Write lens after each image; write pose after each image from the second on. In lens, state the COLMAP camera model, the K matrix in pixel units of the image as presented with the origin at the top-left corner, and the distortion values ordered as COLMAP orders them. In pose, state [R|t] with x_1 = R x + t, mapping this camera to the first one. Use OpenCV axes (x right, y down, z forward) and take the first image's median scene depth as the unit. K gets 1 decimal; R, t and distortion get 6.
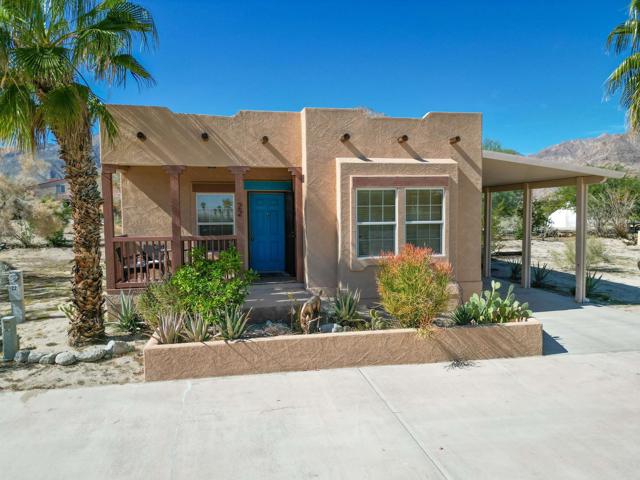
lens RADIAL K [[451.0, 0, 320.0], [0, 451.0, 240.0], [0, 0, 1]] dist [0.060219, -0.062200]
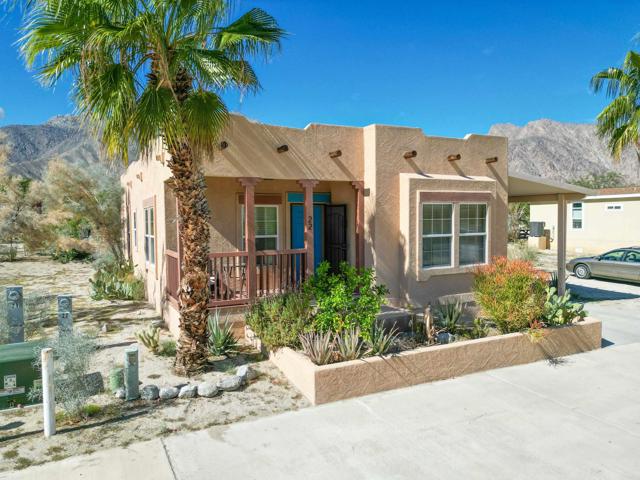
lens RADIAL K [[451.0, 0, 320.0], [0, 451.0, 240.0], [0, 0, 1]] dist [0.060219, -0.062200]
pose [[0.962798, -0.011464, 0.269980, -0.437814], [0.014832, 0.999836, -0.010436, -0.019982], [-0.269816, 0.014052, 0.962809, 0.046496]]
